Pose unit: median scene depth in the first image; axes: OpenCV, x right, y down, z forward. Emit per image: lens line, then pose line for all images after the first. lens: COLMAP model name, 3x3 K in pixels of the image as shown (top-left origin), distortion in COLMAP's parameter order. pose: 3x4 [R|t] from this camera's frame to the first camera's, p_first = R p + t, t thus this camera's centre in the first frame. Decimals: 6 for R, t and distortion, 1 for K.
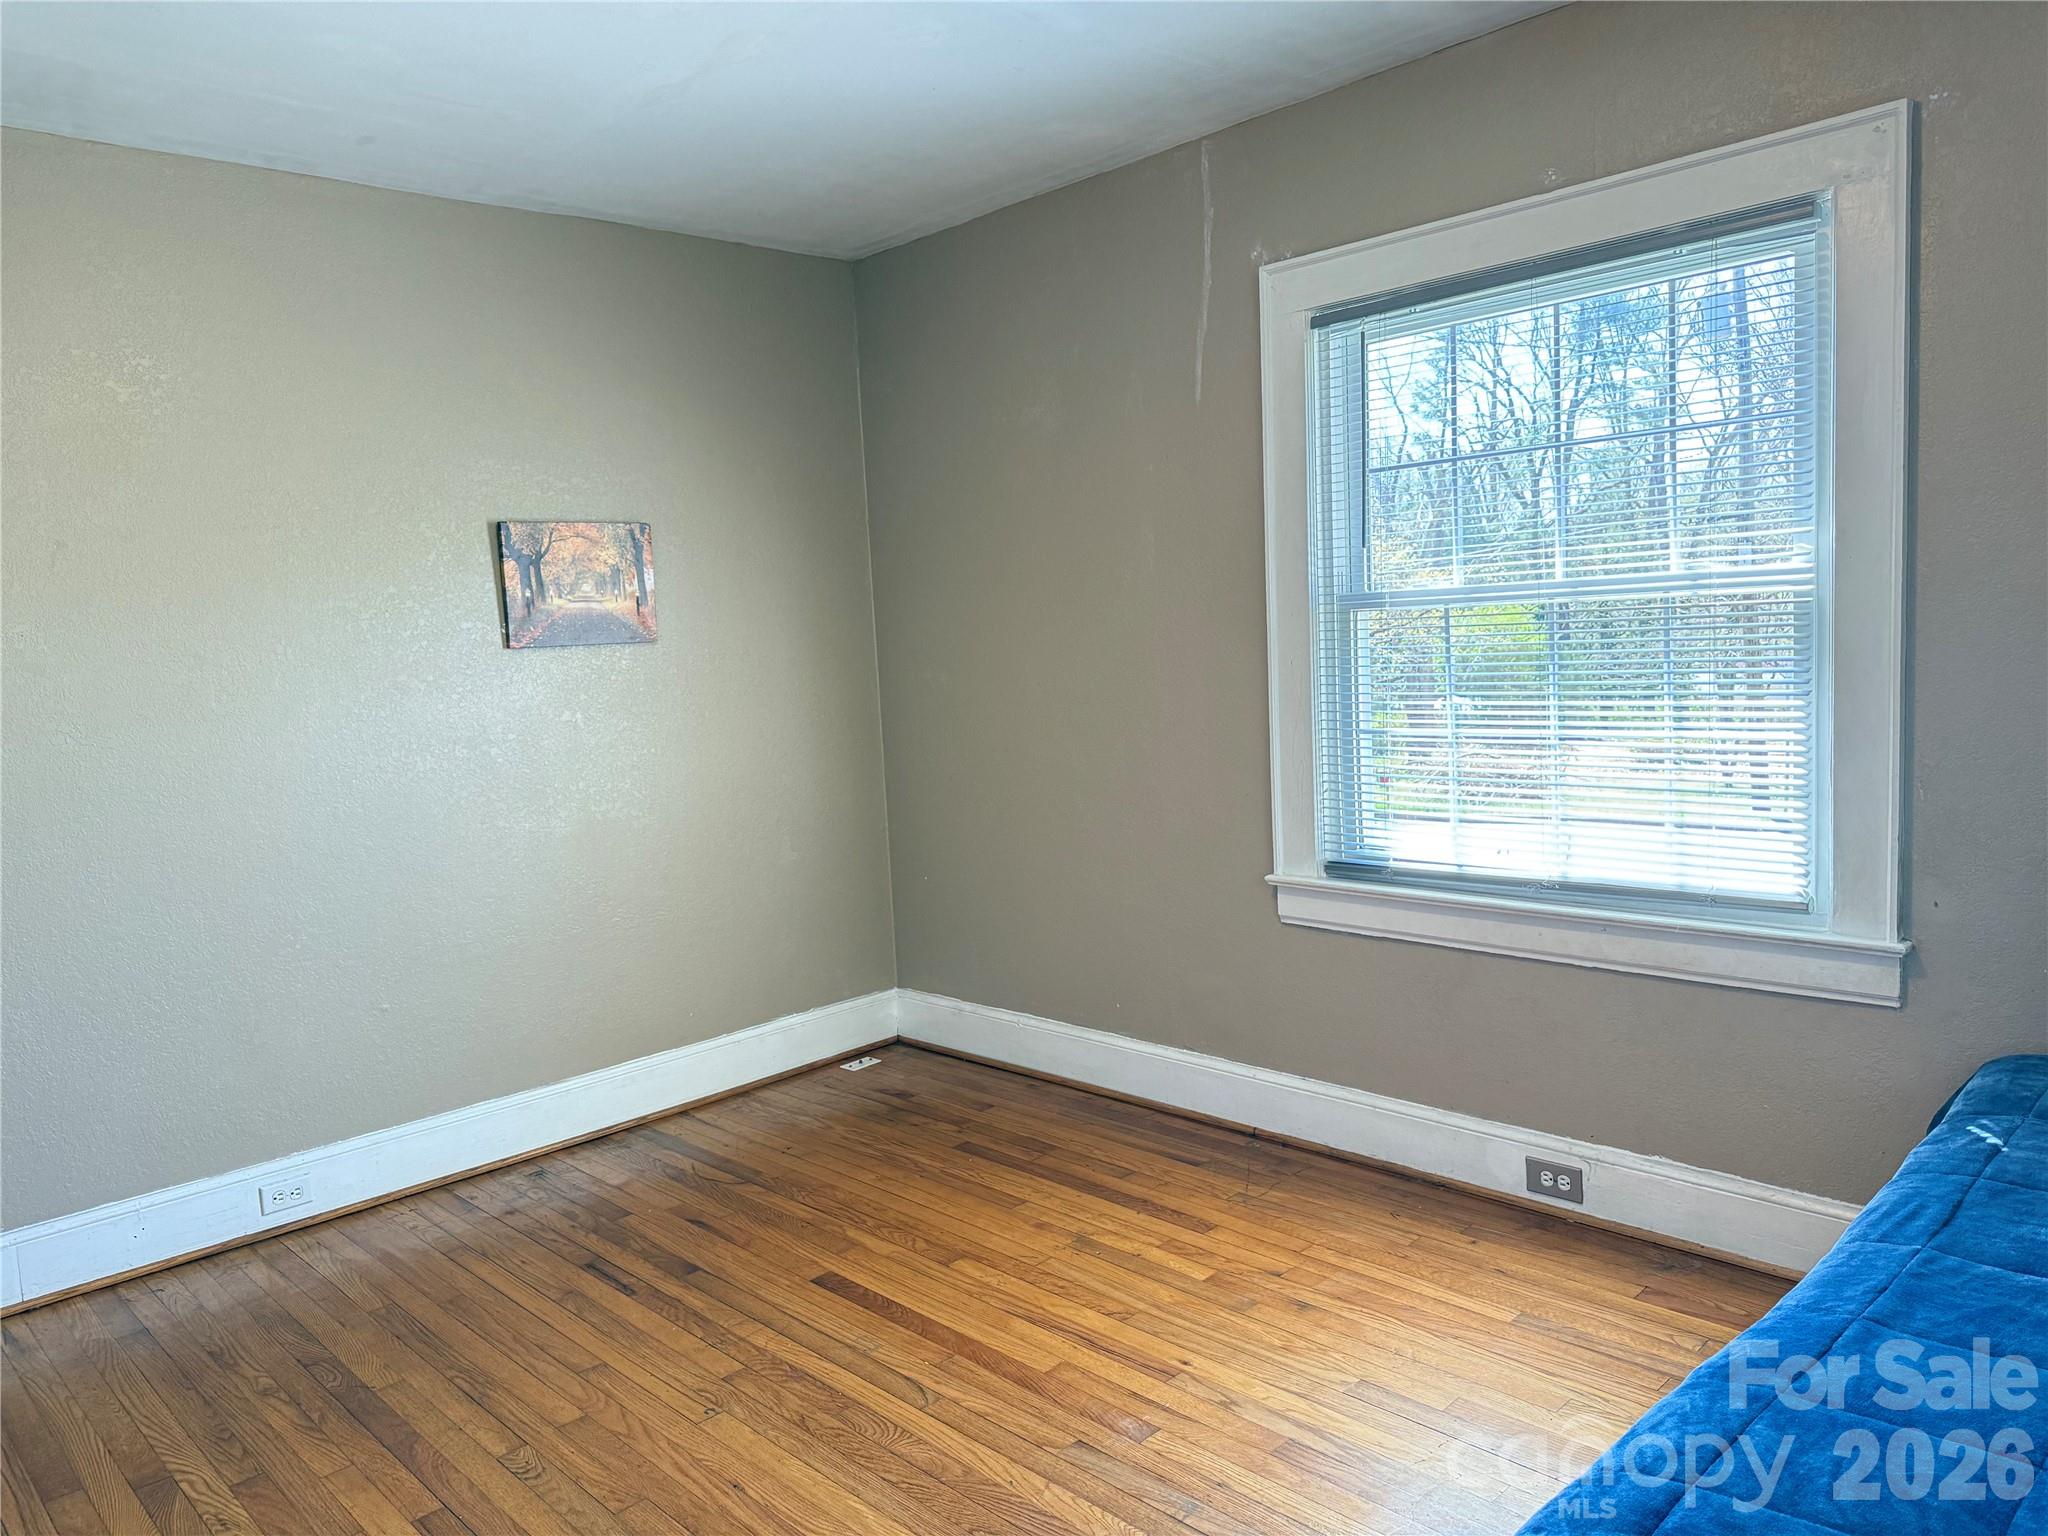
lens RADIAL K [[1440.5, 0, 1024.3], [0, 1440.5, 748.1], [0, 0, 1]] dist [0.059687, -0.067009]
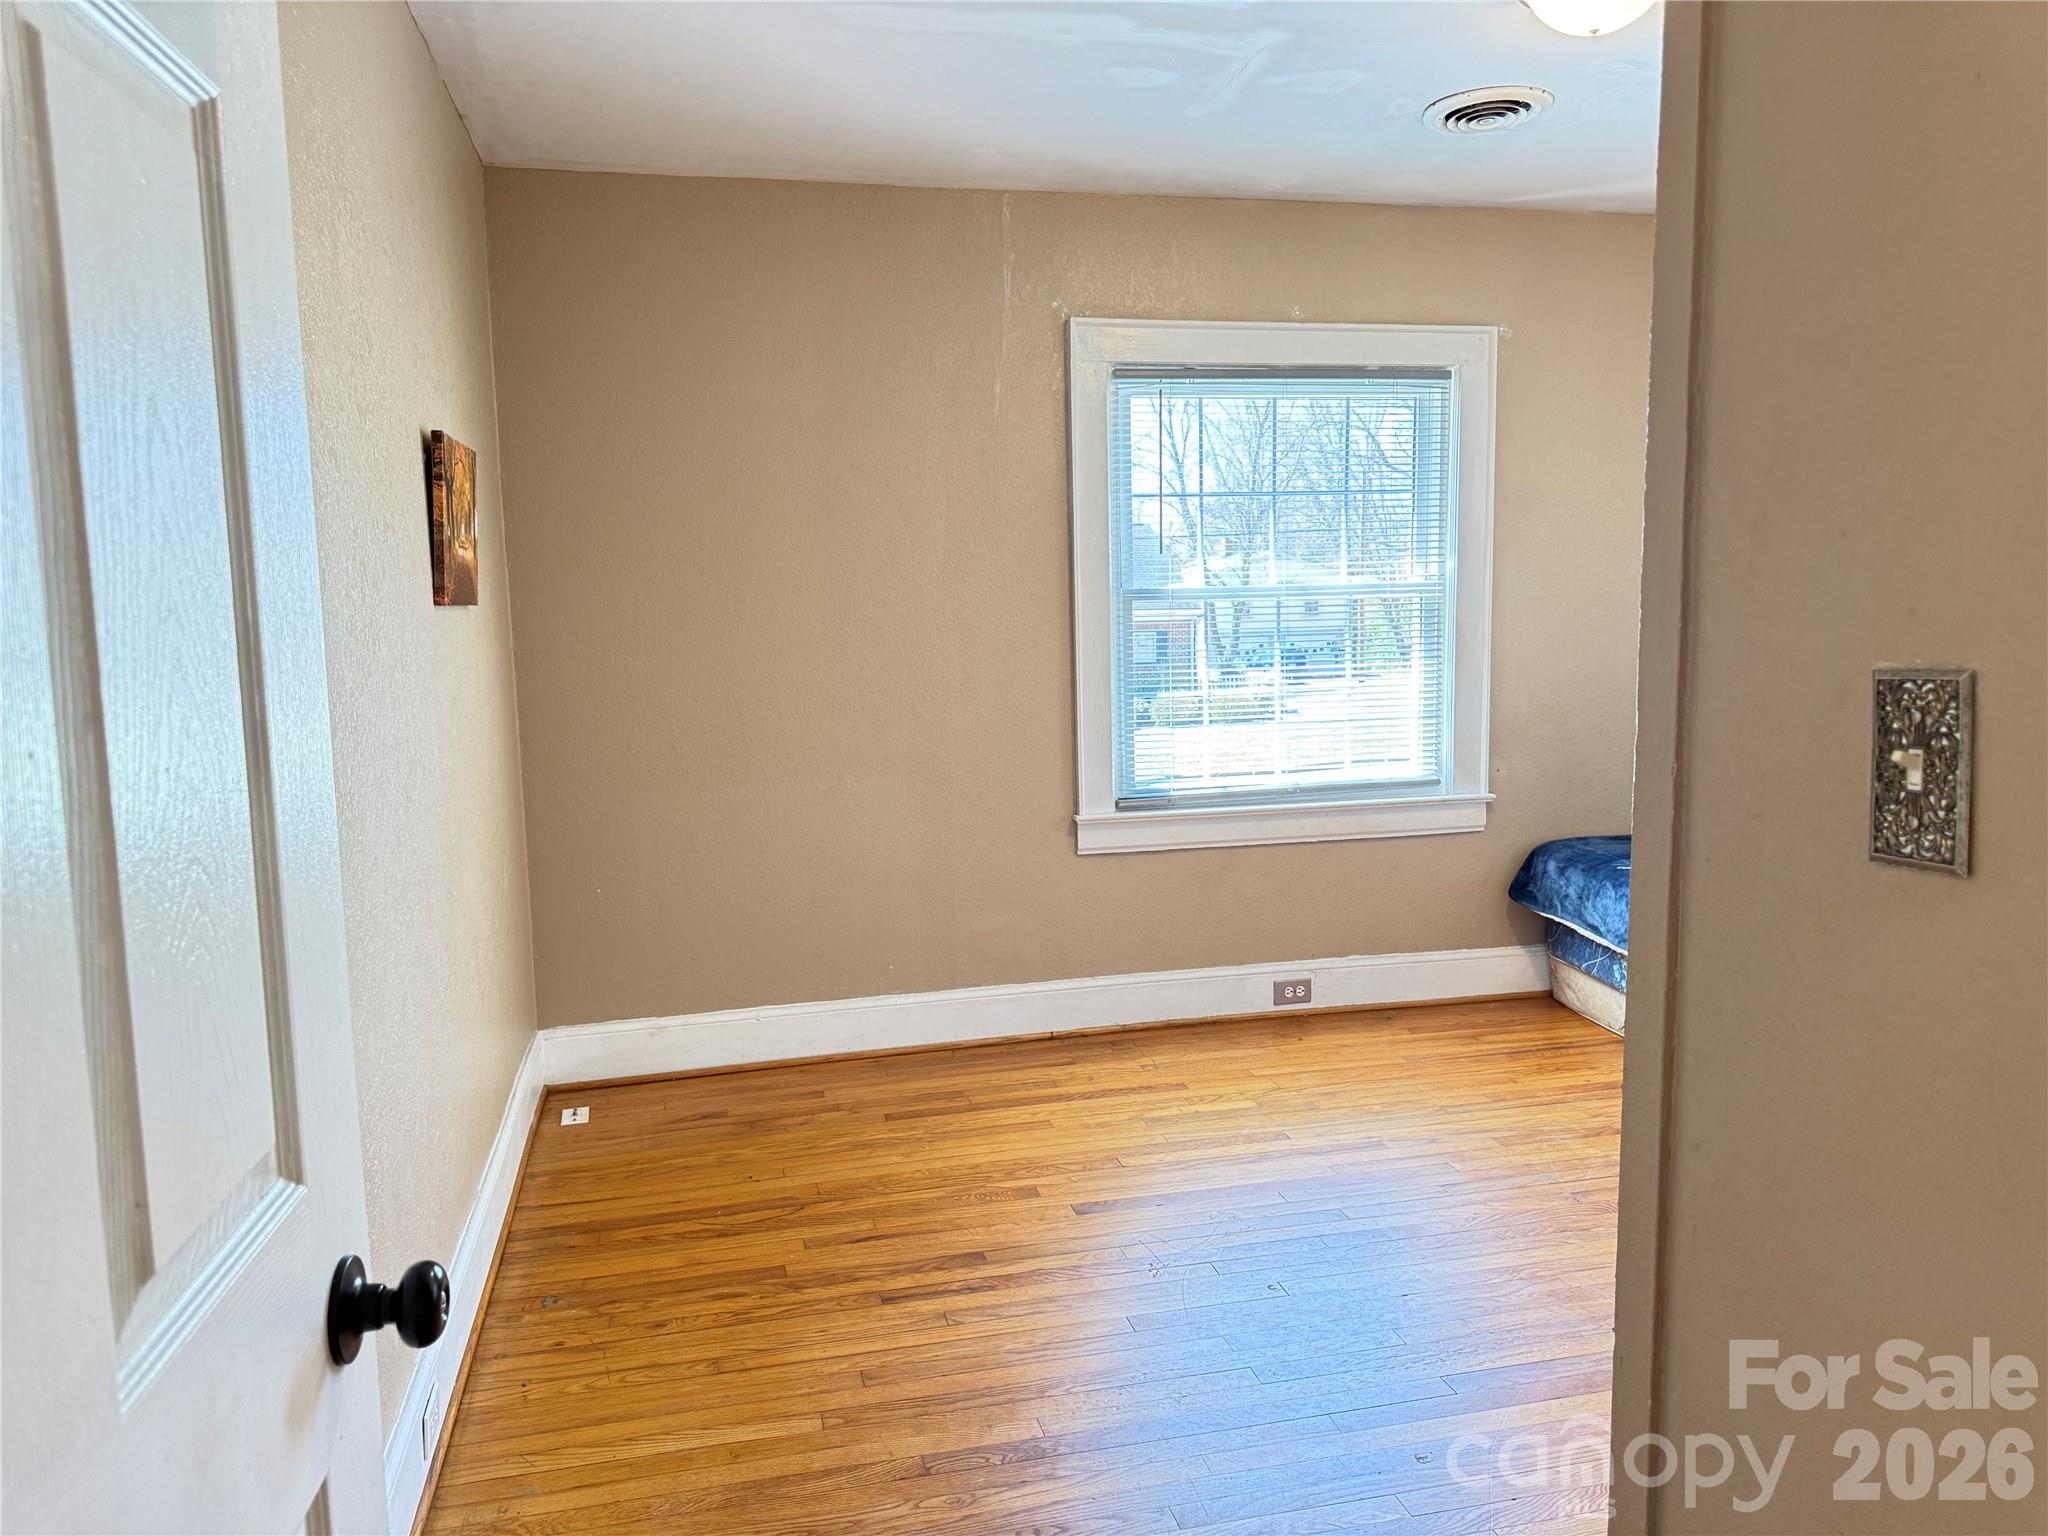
lens RADIAL K [[1440.5, 0, 1022.2], [0, 1440.5, 768.1], [0, 0, 1]] dist [0.059687, -0.067009]
pose [[0.513536, -0.055444, 0.856275, -0.972986], [0.069017, 0.997346, 0.023187, 0.016654], [-0.855288, 0.047190, 0.515999, 0.445663]]
